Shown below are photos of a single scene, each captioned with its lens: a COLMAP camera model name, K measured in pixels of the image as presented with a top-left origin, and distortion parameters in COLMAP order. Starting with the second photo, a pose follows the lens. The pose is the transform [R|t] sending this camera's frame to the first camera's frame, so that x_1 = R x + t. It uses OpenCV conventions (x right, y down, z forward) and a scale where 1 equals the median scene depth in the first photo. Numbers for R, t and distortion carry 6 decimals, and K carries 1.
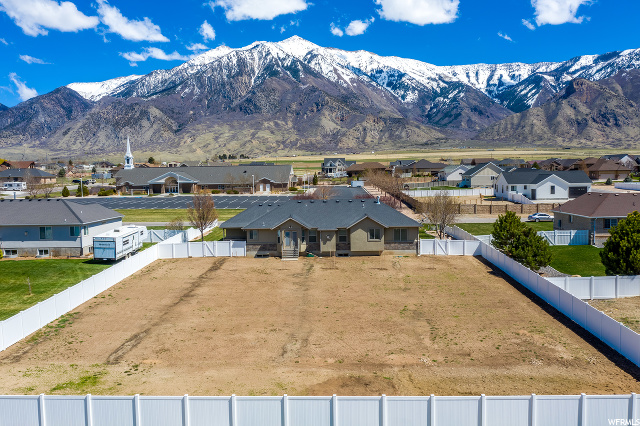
lens RADIAL K [[543.3, 0, 320.0], [0, 543.3, 213.0], [0, 0, 1]] dist [-0.018602, -0.001088]
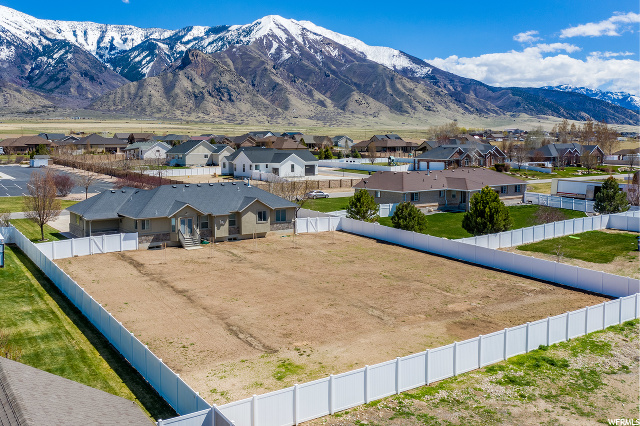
lens RADIAL K [[624.9, 0, 276.4], [0, 624.9, 212.7], [0, 0, 1]] dist [-0.013166, -0.002518]
pose [[0.813974, -0.055278, 0.578265, -0.058885], [0.036464, 0.998361, 0.044109, -0.001973], [-0.579756, -0.014818, 0.814655, 0.002487]]
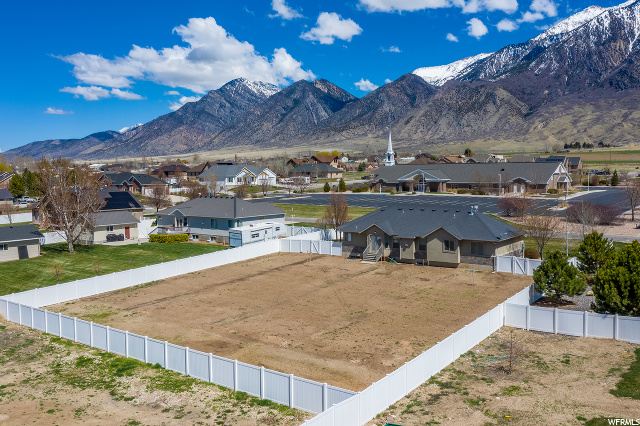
lens RADIAL K [[624.9, 0, 276.4], [0, 624.9, 212.7], [0, 0, 1]] dist [-0.013166, -0.002518]
pose [[0.786147, 0.050590, -0.615966, 0.057064], [-0.047191, 0.998648, 0.021792, -0.003053], [0.616236, 0.011937, 0.787471, -0.007511]]
